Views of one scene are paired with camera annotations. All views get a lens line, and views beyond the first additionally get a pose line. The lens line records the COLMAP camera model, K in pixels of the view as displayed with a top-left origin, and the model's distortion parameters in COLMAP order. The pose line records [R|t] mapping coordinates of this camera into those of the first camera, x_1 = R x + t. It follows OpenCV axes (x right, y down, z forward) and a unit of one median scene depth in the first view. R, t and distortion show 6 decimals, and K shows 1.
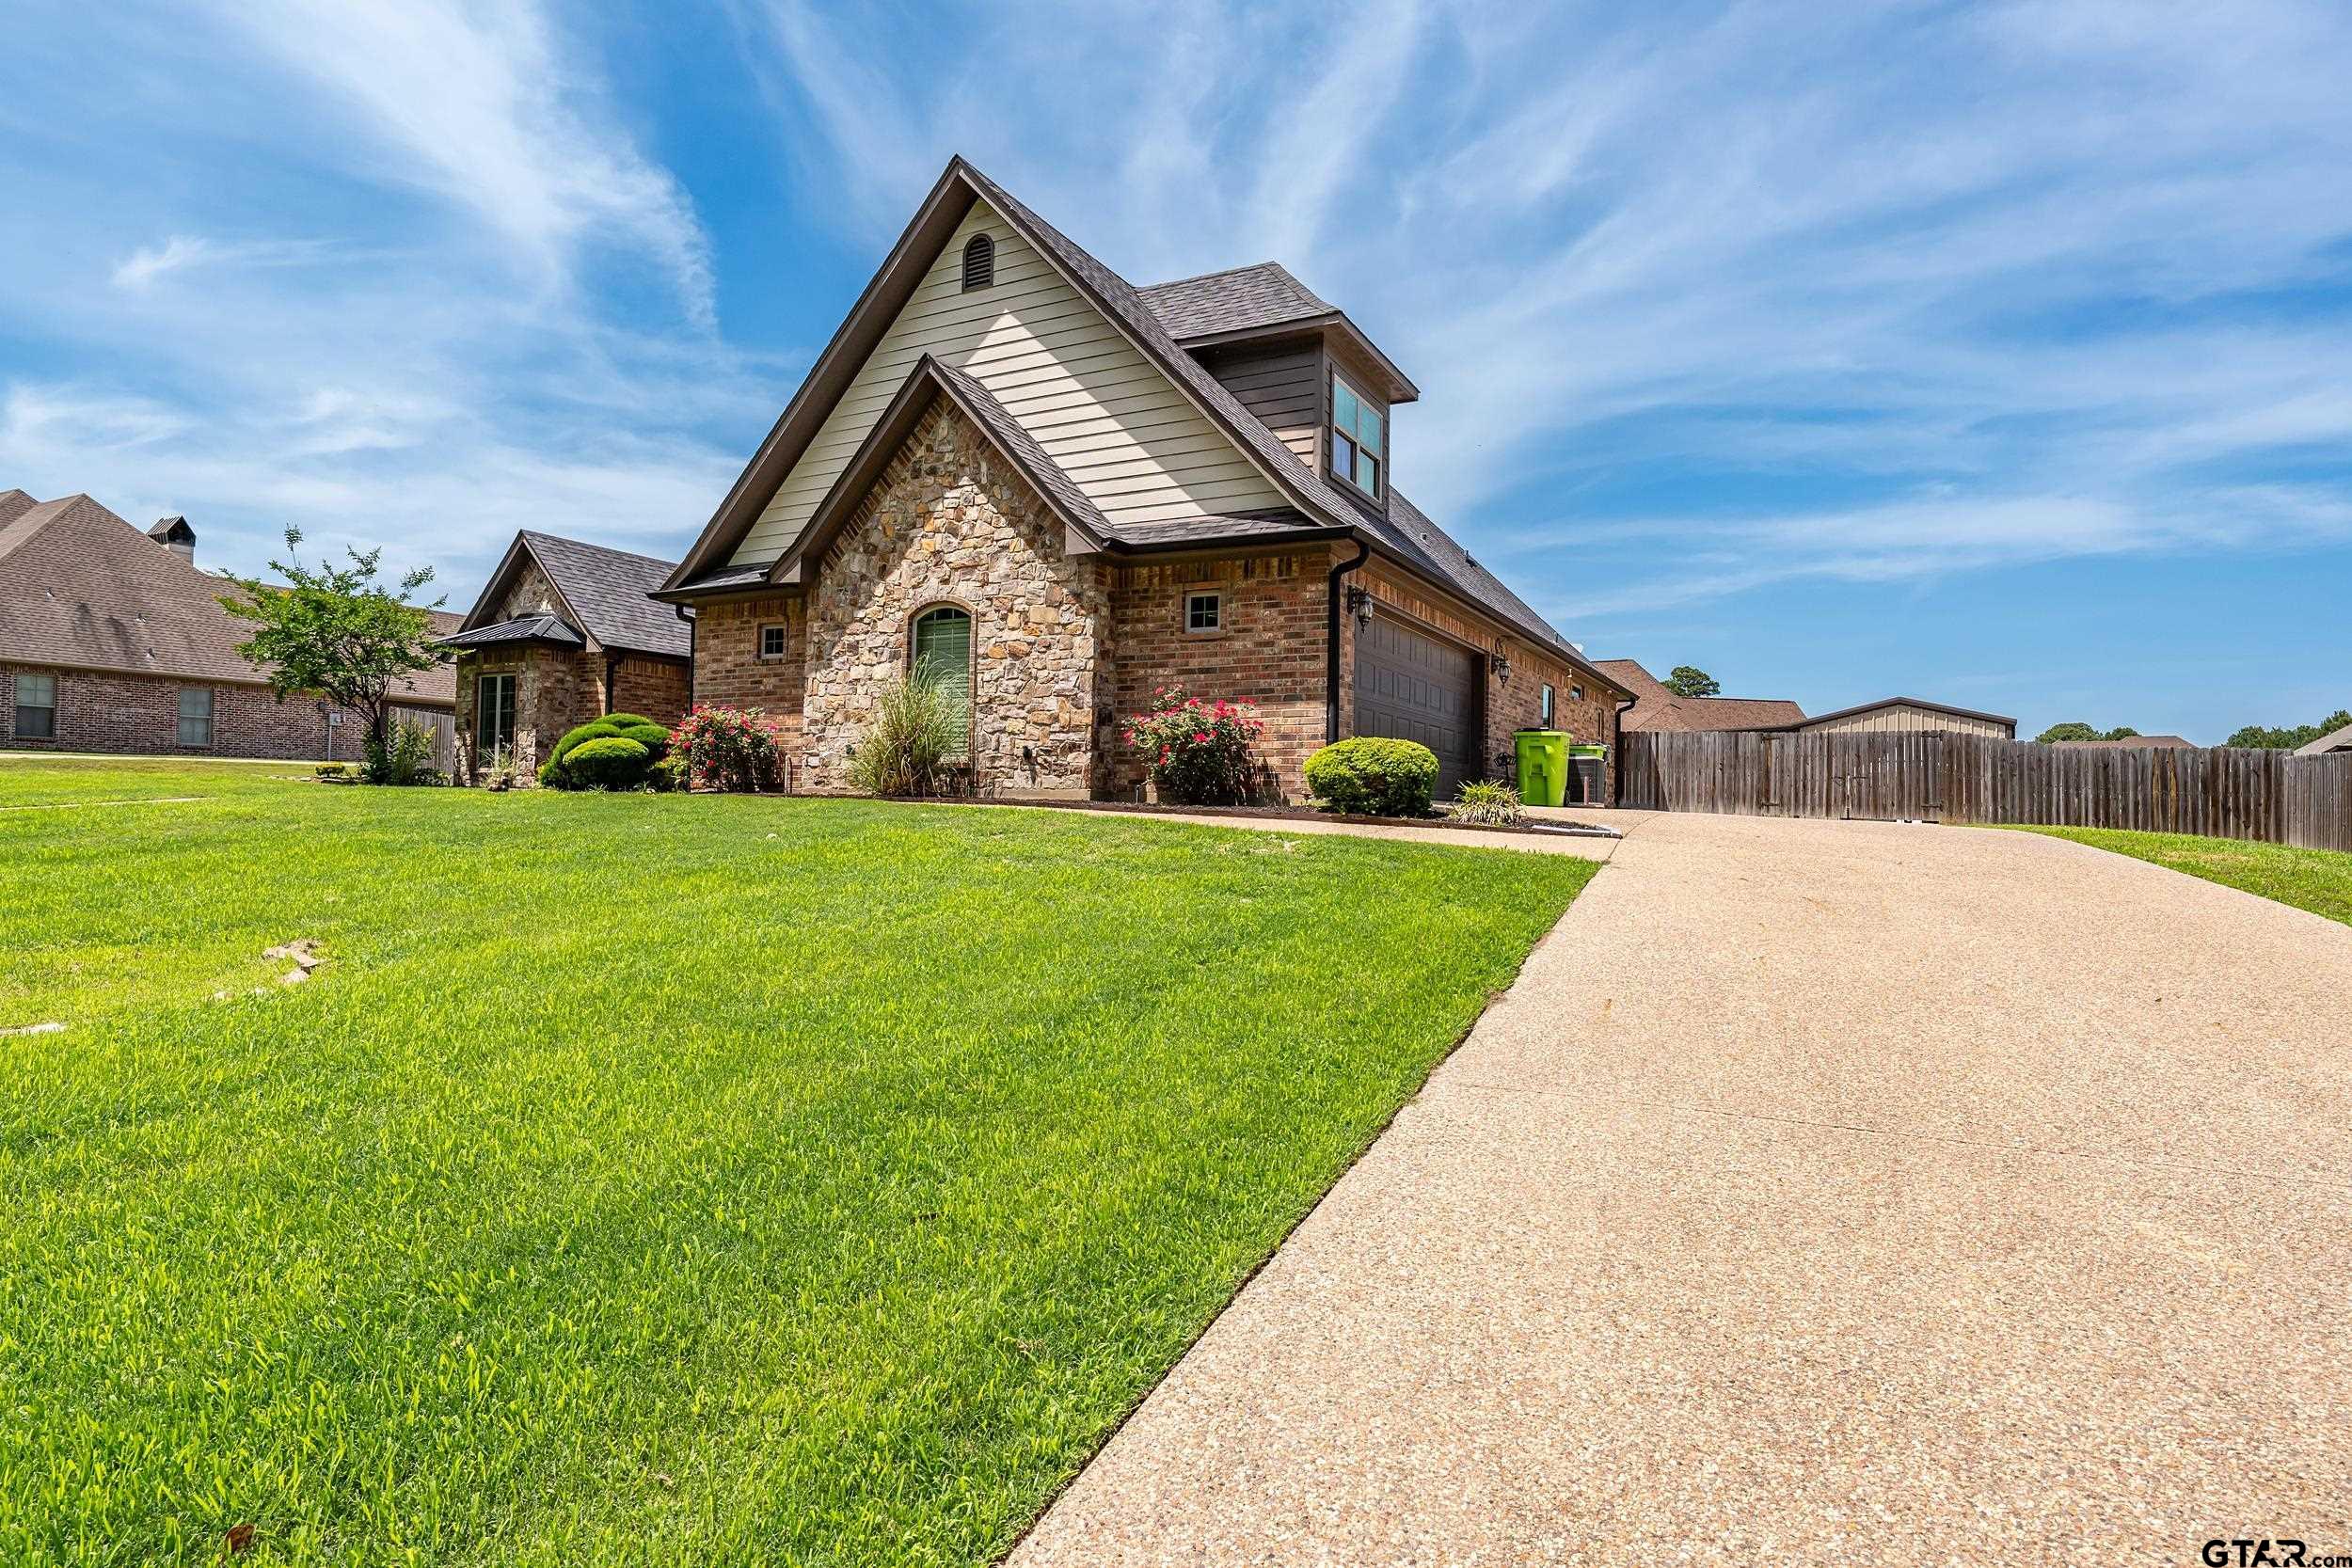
lens RADIAL K [[1269.3, 0, 1163.2], [0, 1269.3, 785.7], [0, 0, 1]] dist [0.006154, -0.002183]
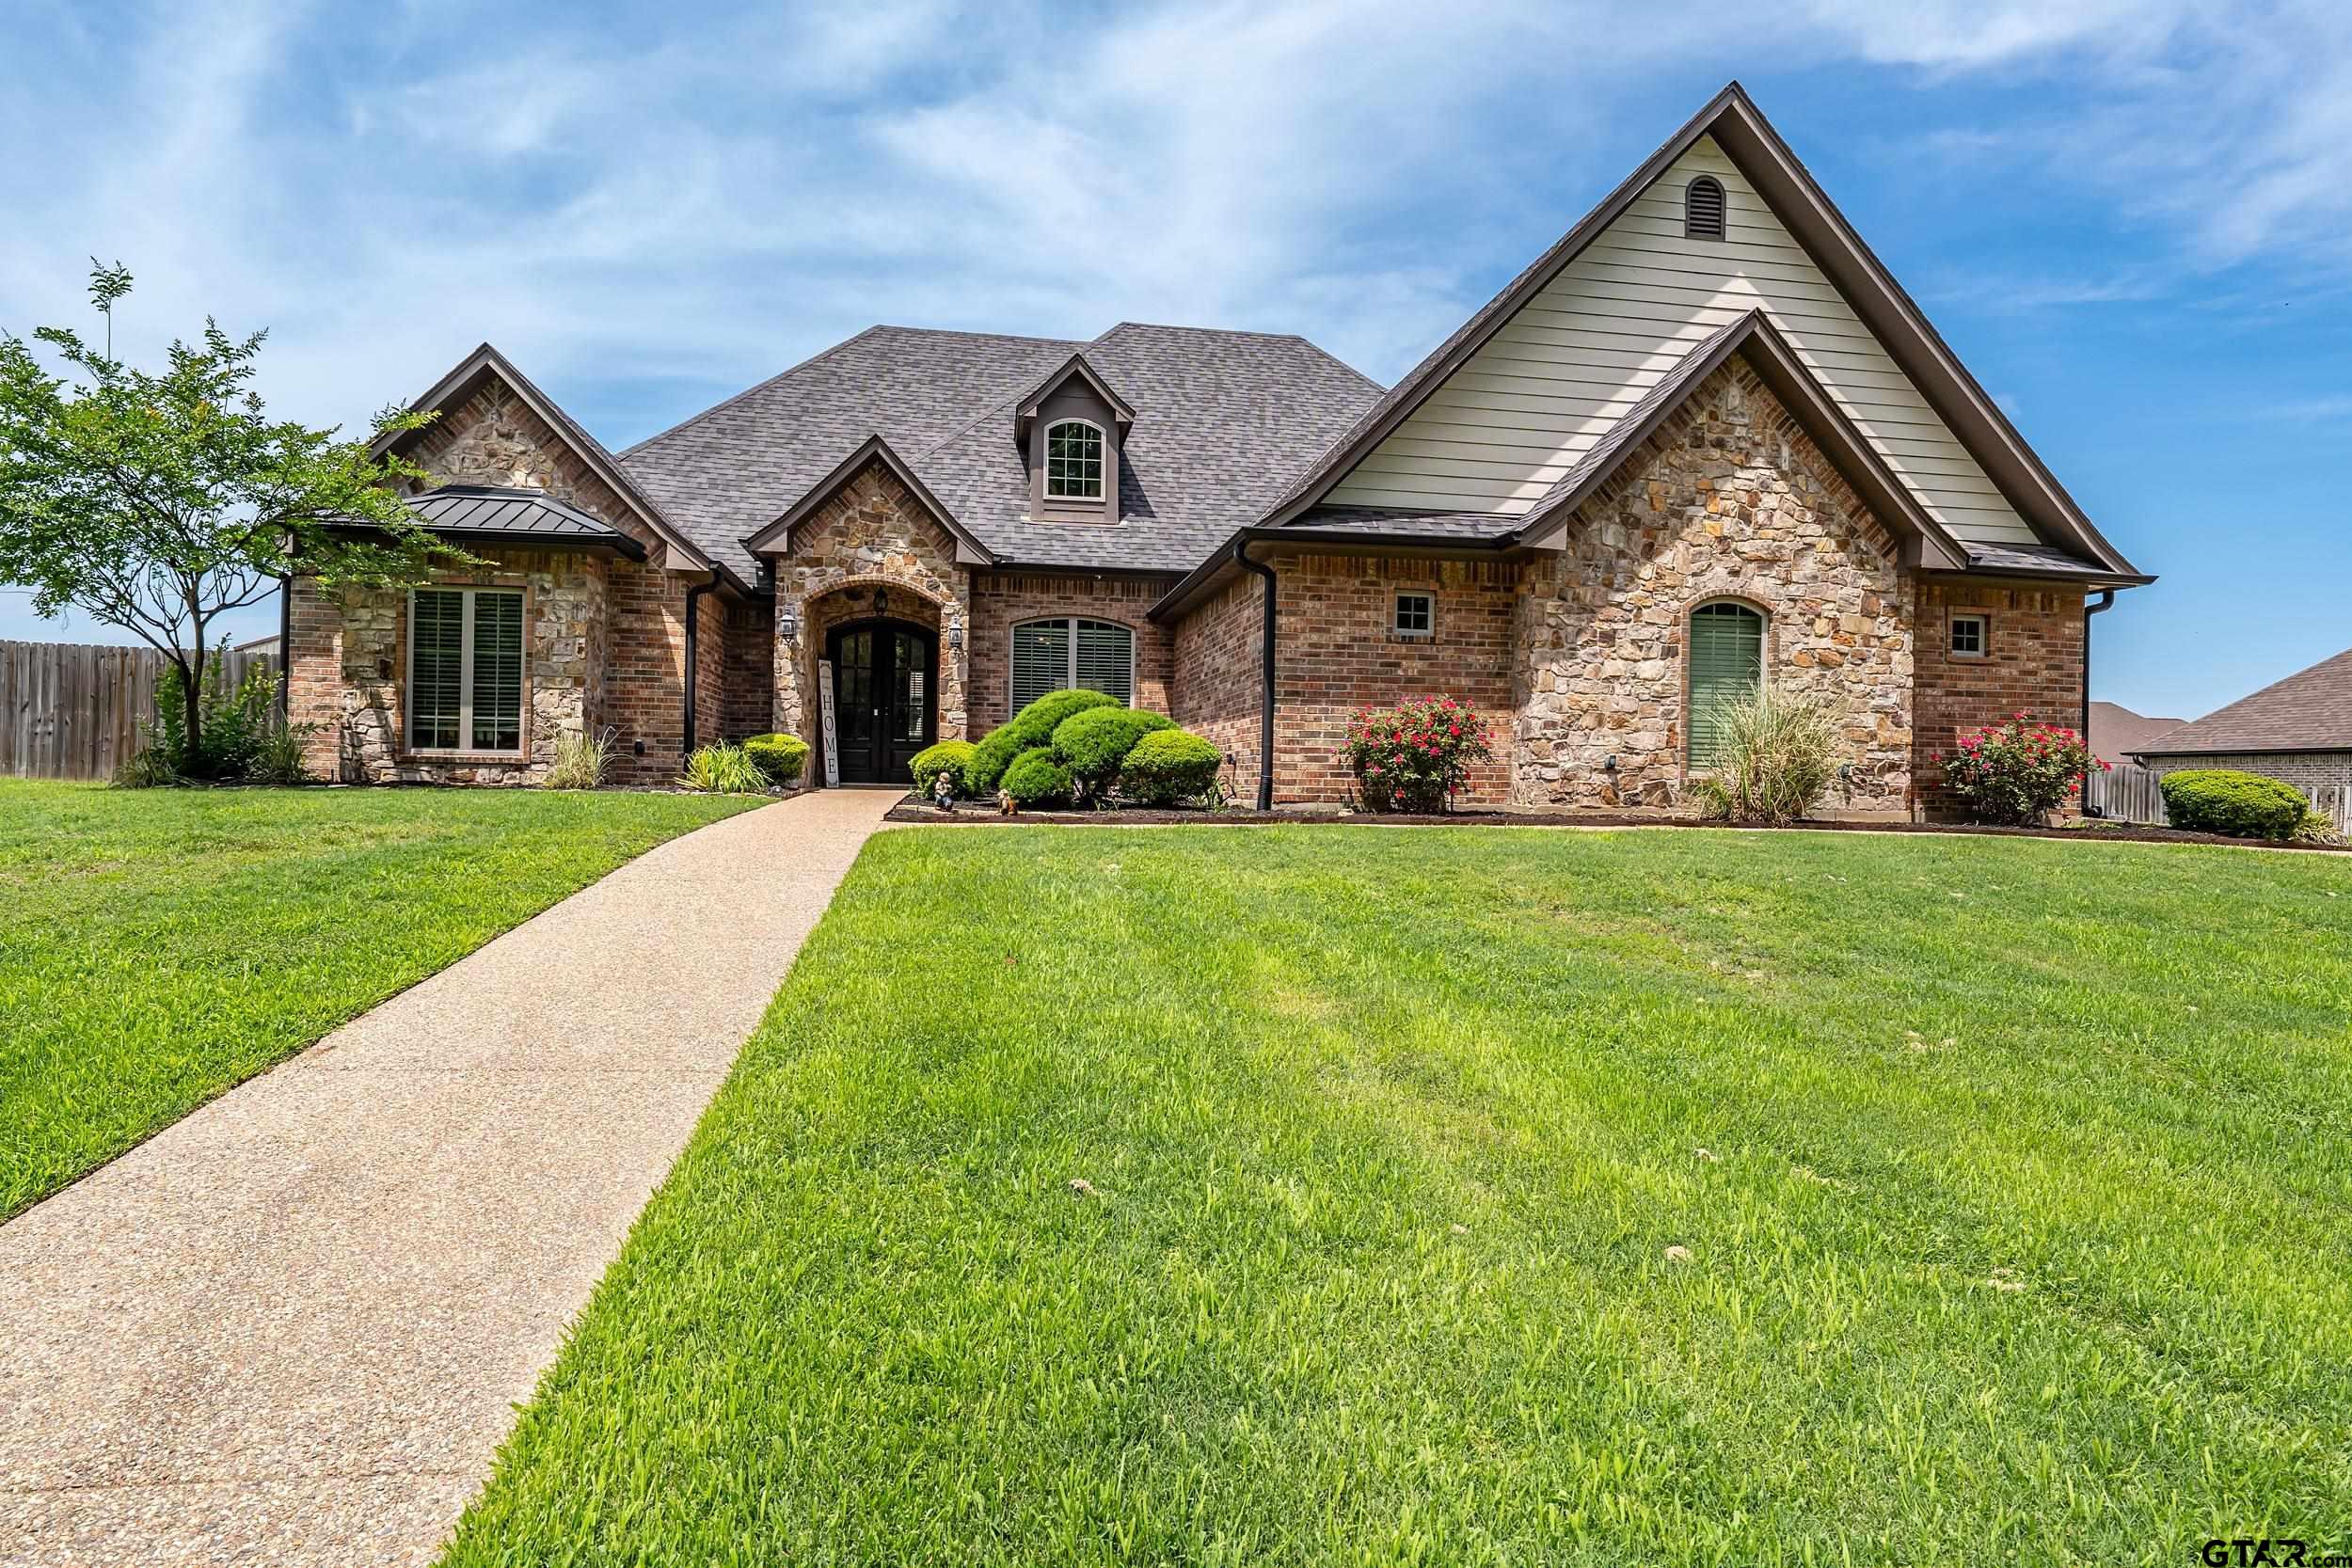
lens RADIAL K [[1269.3, 0, 1178.0], [0, 1269.3, 779.8], [0, 0, 1]] dist [0.006154, -0.002183]
pose [[0.780498, -0.004763, 0.625140, -1.025545], [-0.017496, 0.999413, 0.029459, -0.037058], [-0.624914, -0.033930, 0.779956, 0.550719]]
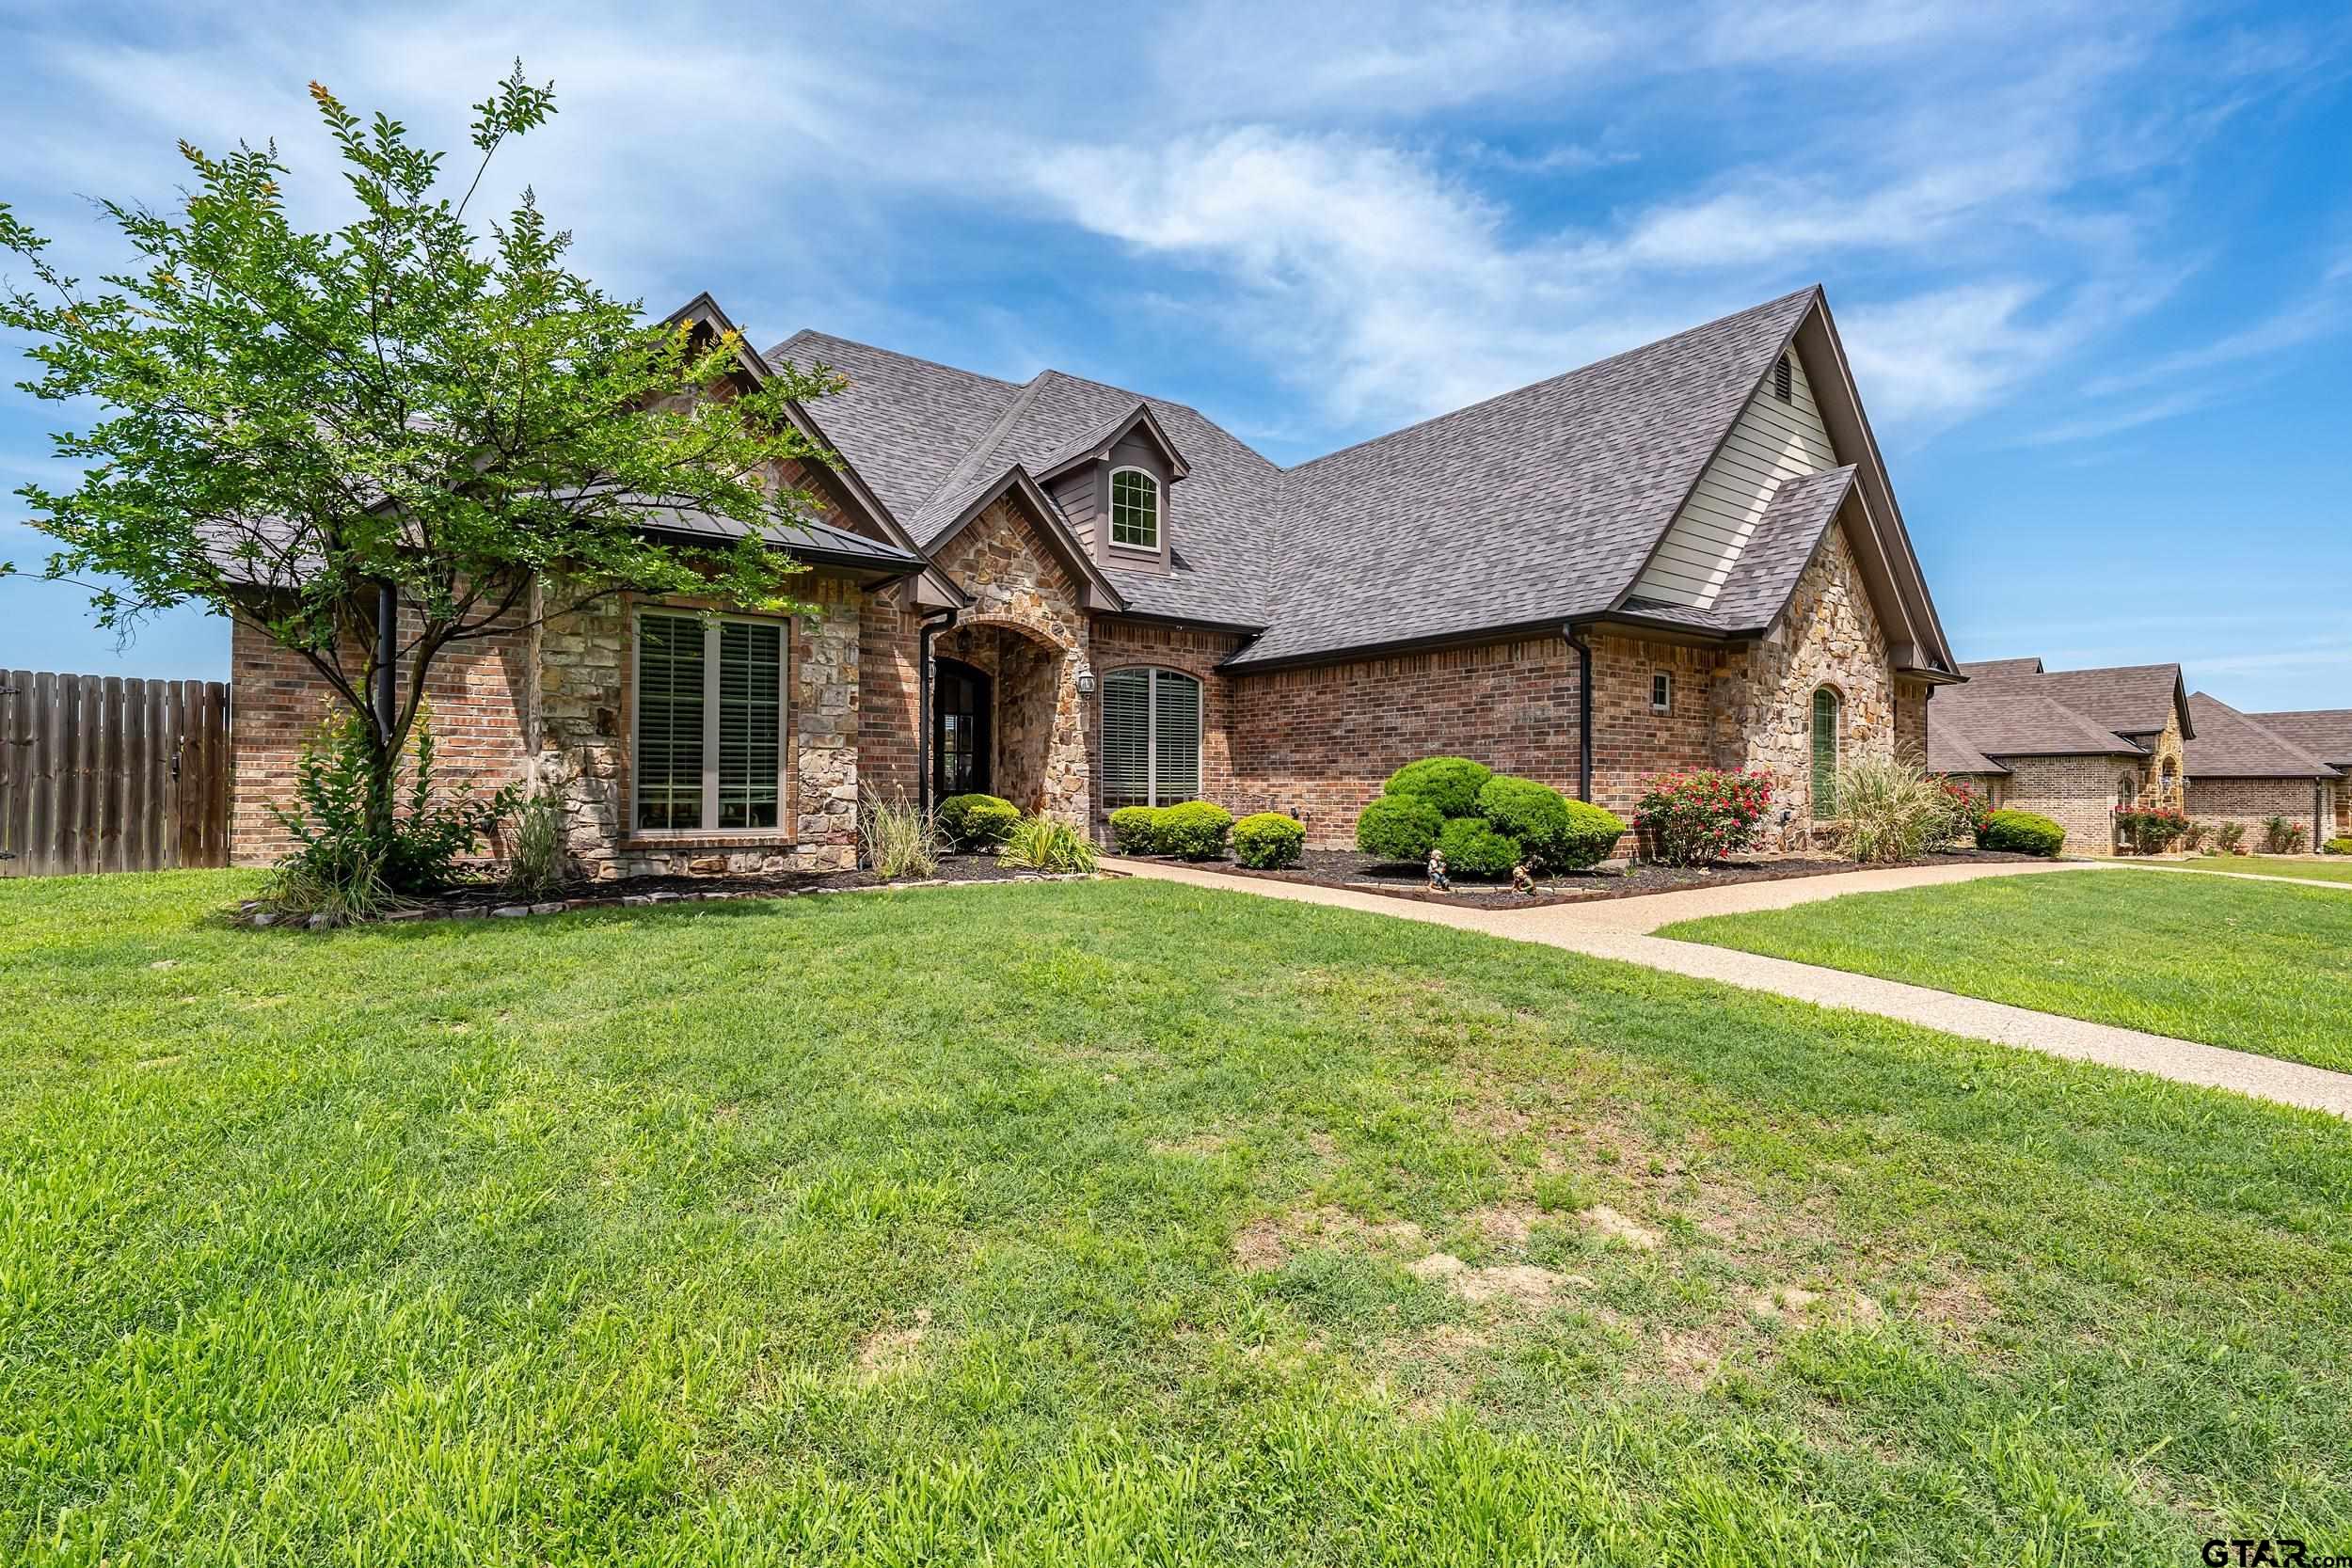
lens RADIAL K [[1092.4, 0, 1193.5], [0, 1092.4, 784.8], [0, 0, 1]] dist [0.004365, -0.000436]
pose [[0.403317, -0.011401, 0.914989, -1.296816], [-0.018758, 0.999609, 0.020724, -0.065022], [-0.914868, -0.025522, 0.402946, 1.124695]]
